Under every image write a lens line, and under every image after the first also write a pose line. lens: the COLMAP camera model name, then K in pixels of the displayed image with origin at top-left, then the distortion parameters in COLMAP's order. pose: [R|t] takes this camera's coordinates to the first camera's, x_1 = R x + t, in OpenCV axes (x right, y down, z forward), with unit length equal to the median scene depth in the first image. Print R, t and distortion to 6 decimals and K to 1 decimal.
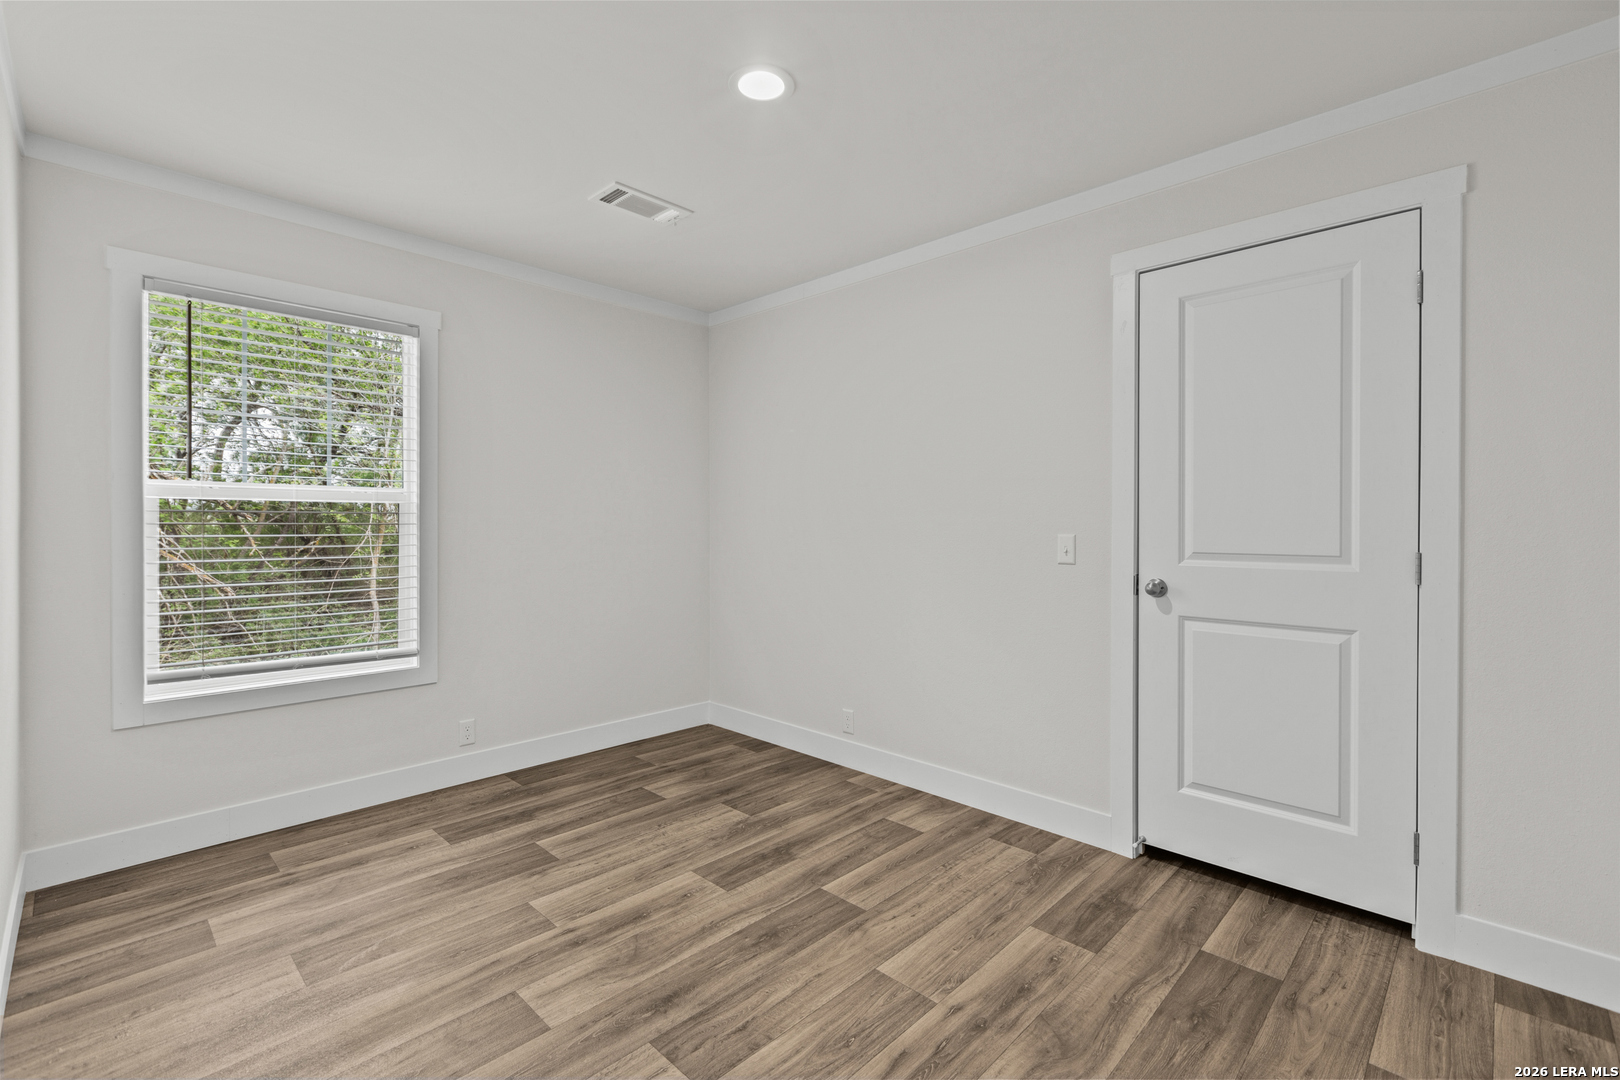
lens RADIAL K [[719.8, 0, 817.7], [0, 719.8, 500.9], [0, 0, 1]] dist [0.019854, -0.003870]
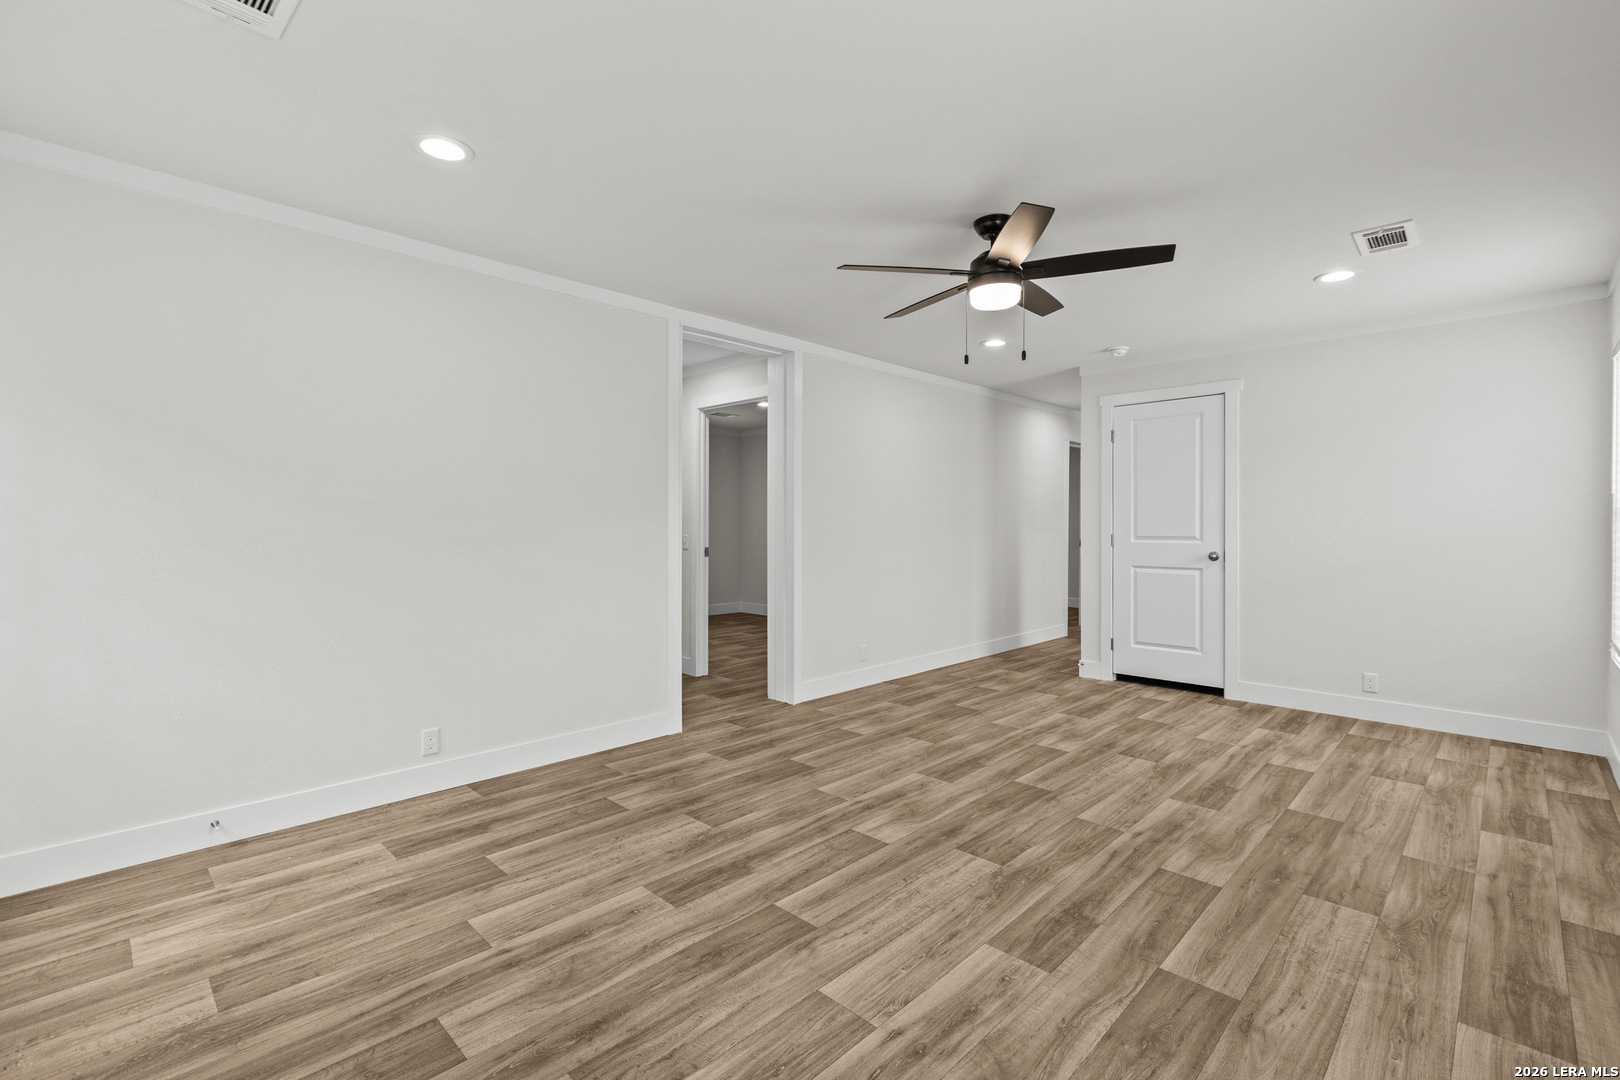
lens RADIAL K [[719.8, 0, 833.6], [0, 719.8, 568.5], [0, 0, 1]] dist [0.019854, -0.003870]
pose [[0.999971, -0.000714, 0.007624, 0.084163], [0.000039, 0.996106, 0.088158, 0.006376], [-0.007657, -0.088156, 0.996077, 0.088768]]
